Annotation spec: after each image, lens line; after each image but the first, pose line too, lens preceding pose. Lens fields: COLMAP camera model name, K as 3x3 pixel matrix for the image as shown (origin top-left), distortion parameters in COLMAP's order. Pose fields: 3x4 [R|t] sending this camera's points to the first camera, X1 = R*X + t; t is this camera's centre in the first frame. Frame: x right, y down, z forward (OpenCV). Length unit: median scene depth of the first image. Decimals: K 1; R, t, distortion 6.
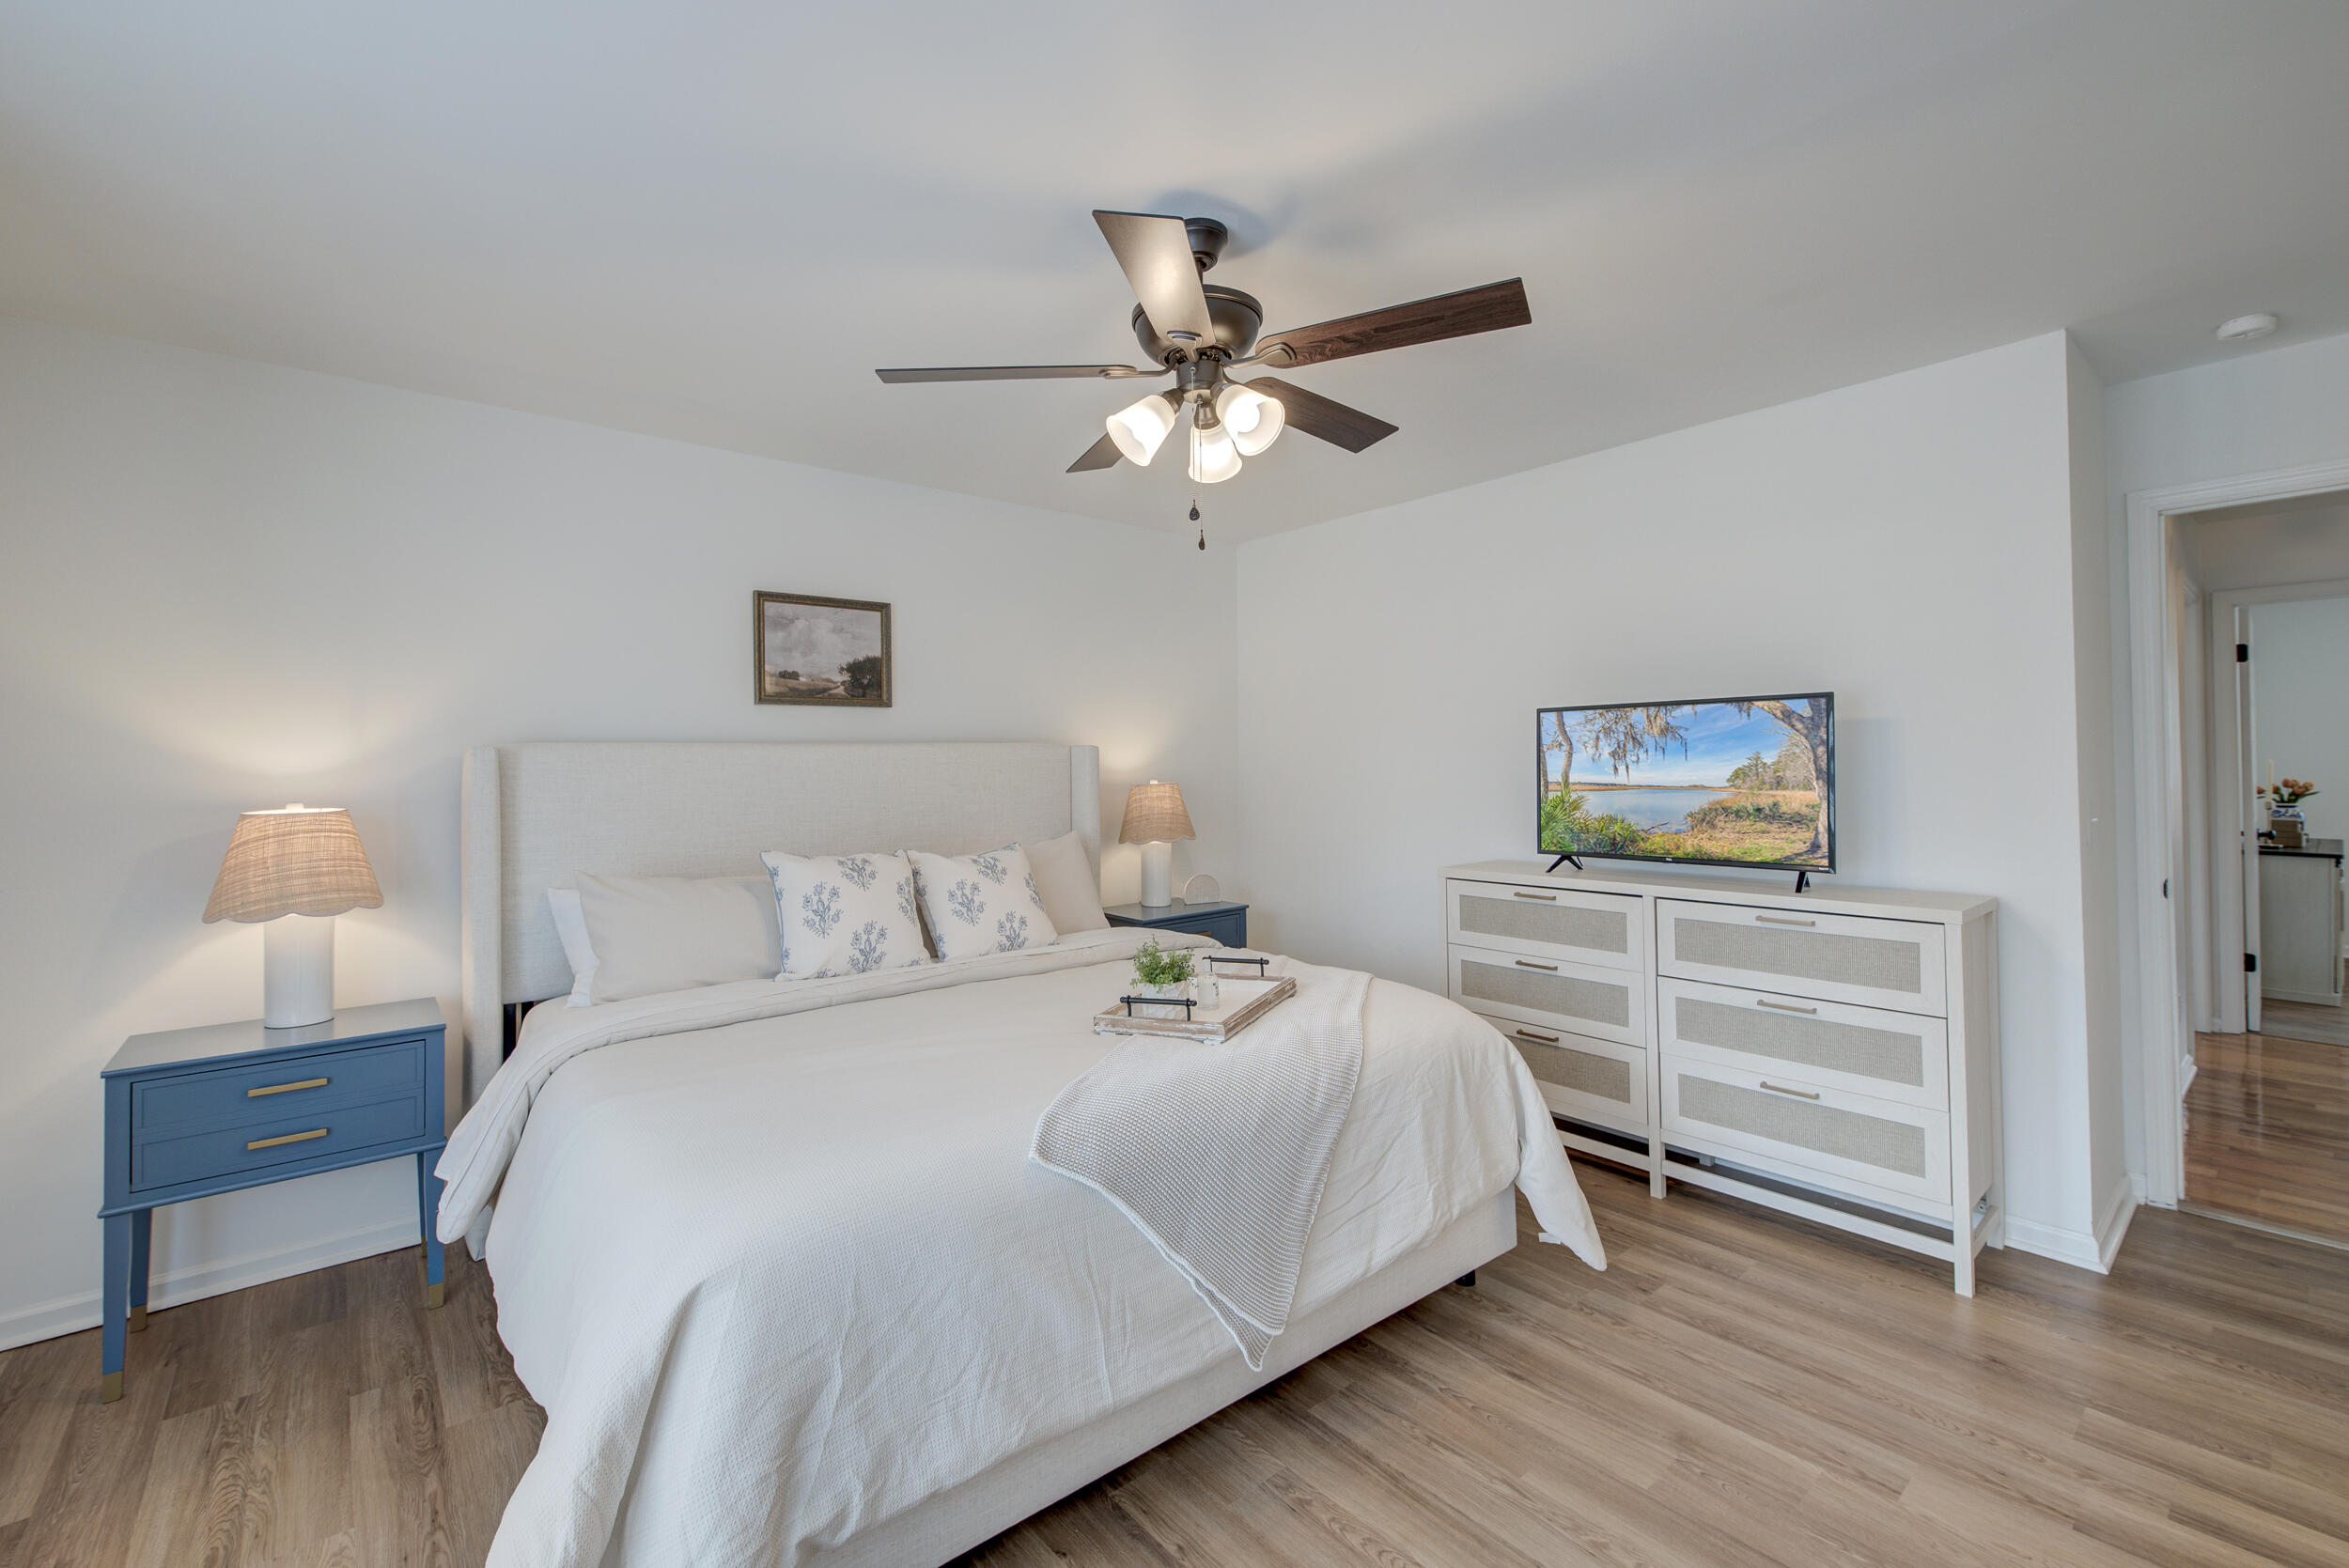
lens RADIAL K [[998.2, 0, 1190.0], [0, 998.2, 753.9], [0, 0, 1]] dist [-0.000537, -0.000034]
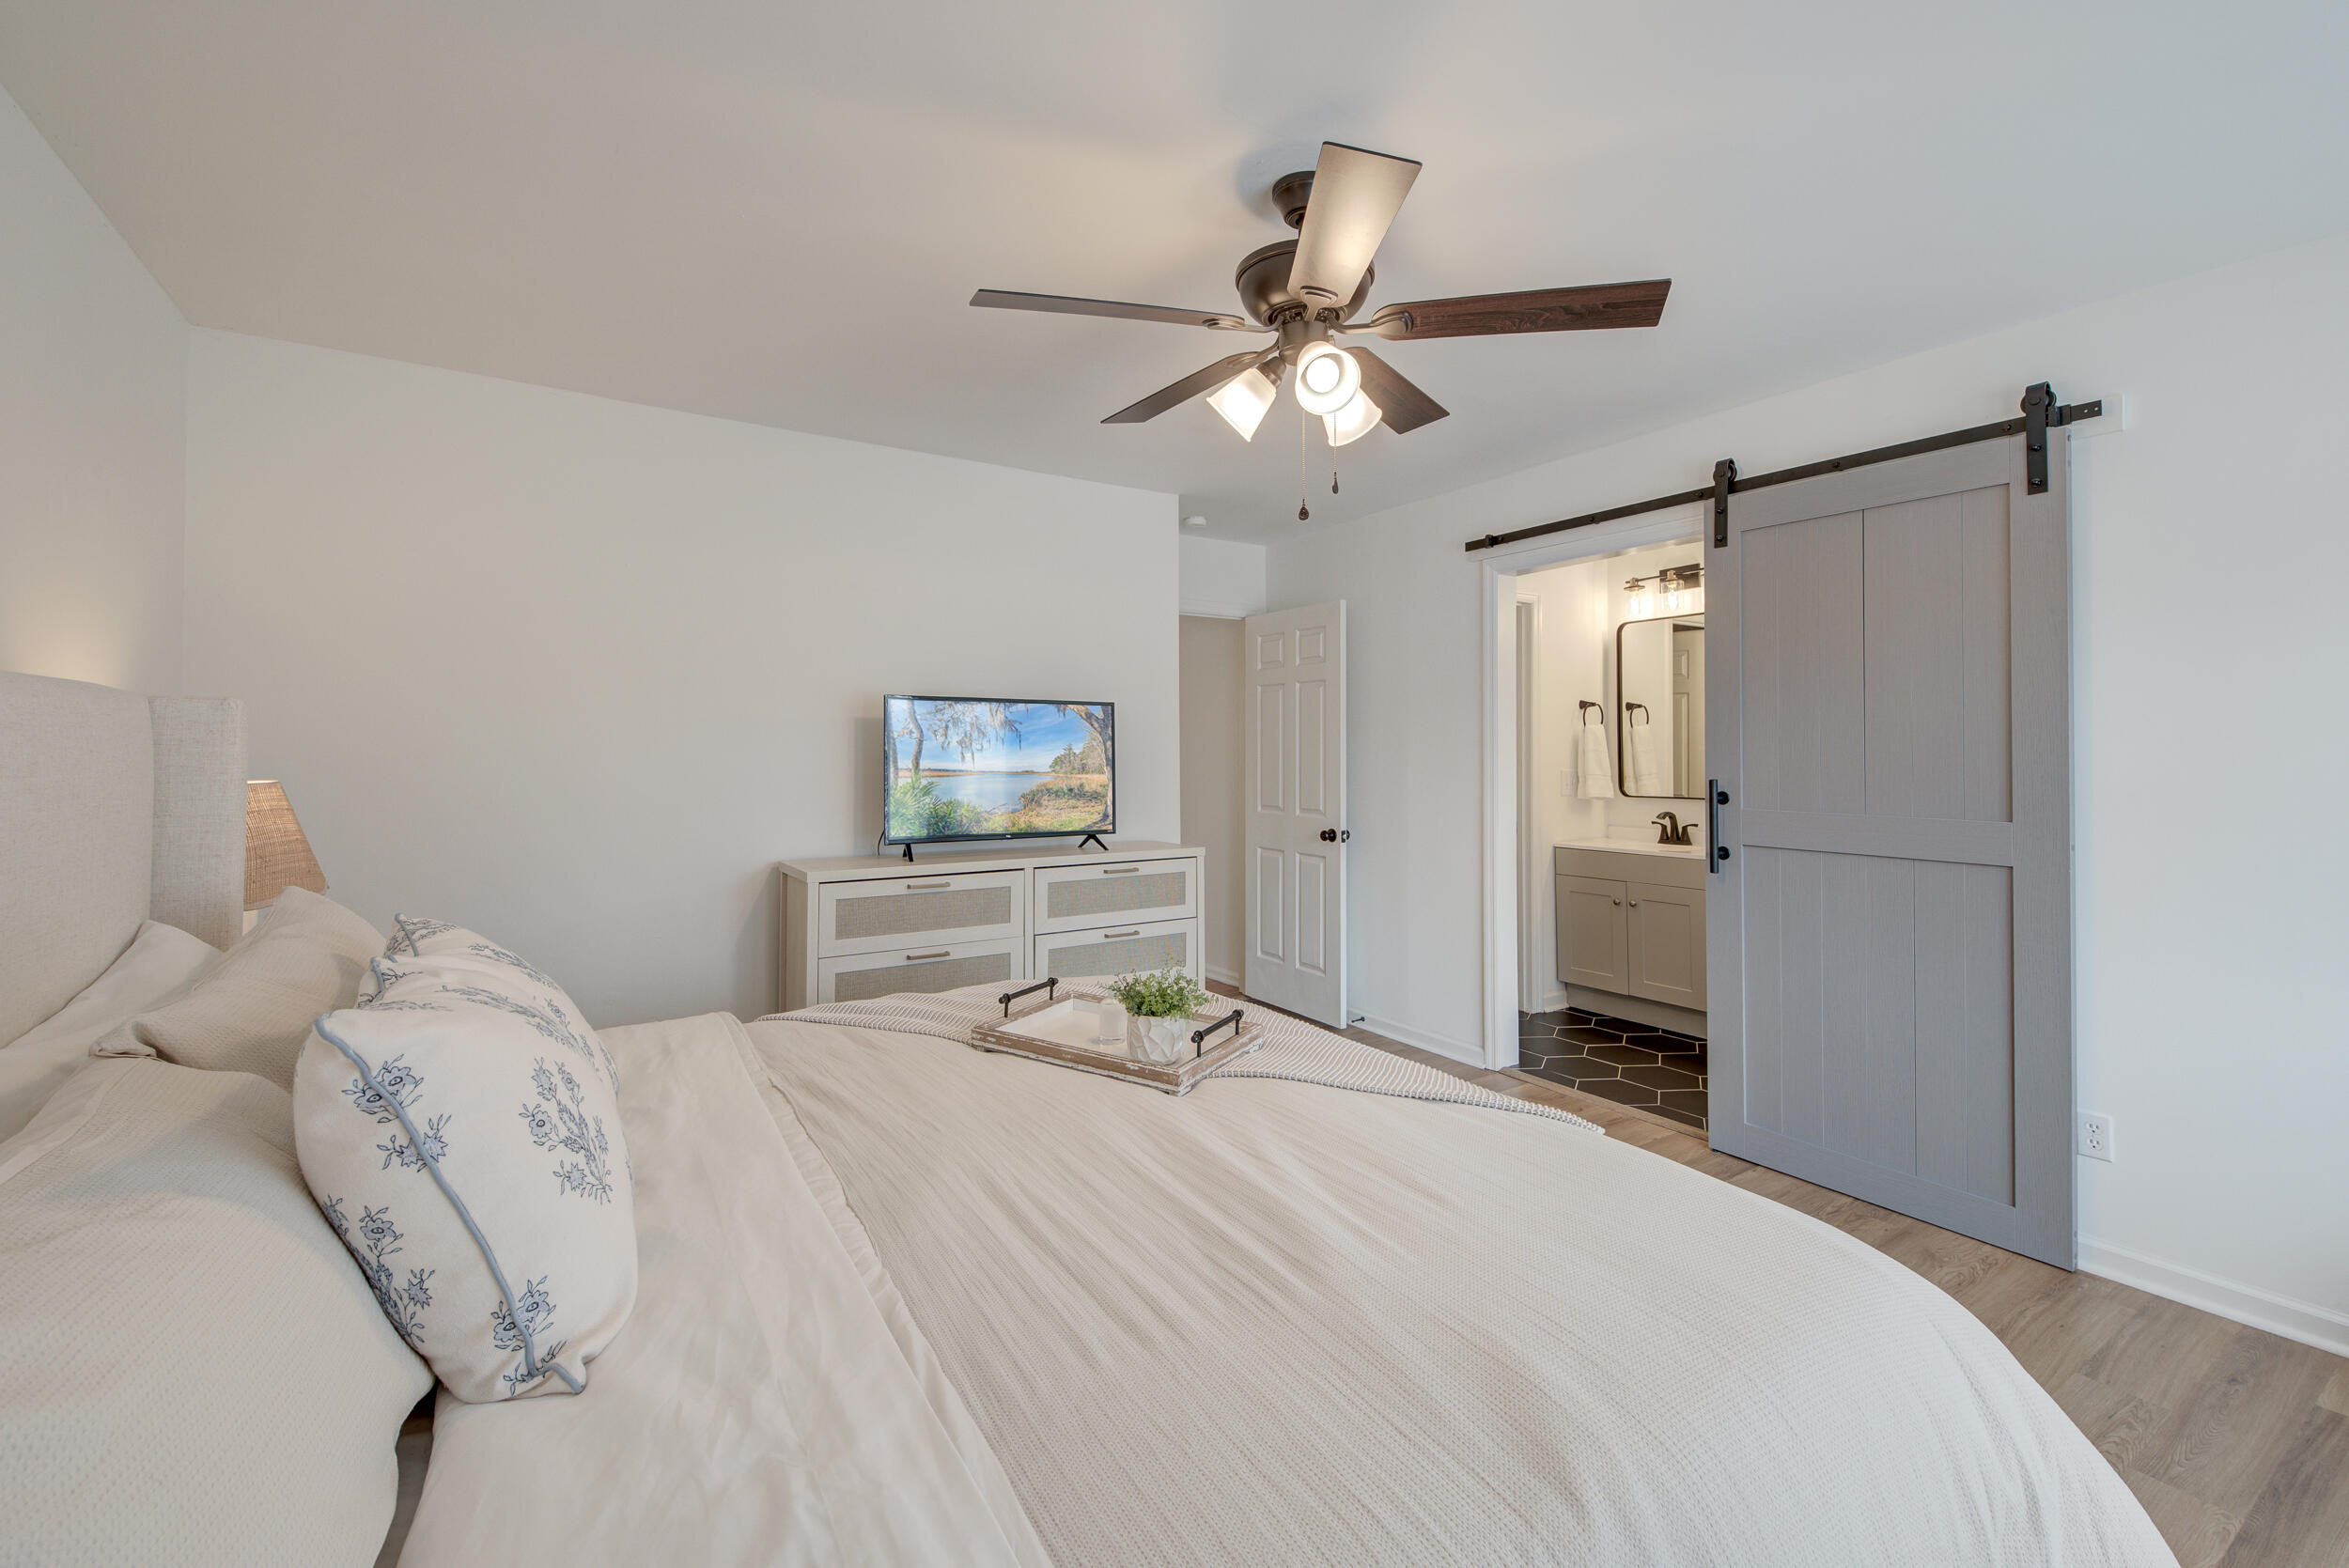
lens RADIAL K [[998.2, 0, 1190.0], [0, 998.2, 753.9], [0, 0, 1]] dist [-0.000537, -0.000034]
pose [[0.118795, 0.007816, 0.992888, -0.660455], [-0.021432, 0.999756, -0.005305, 0.013594], [-0.992687, -0.020649, 0.118934, 0.687443]]
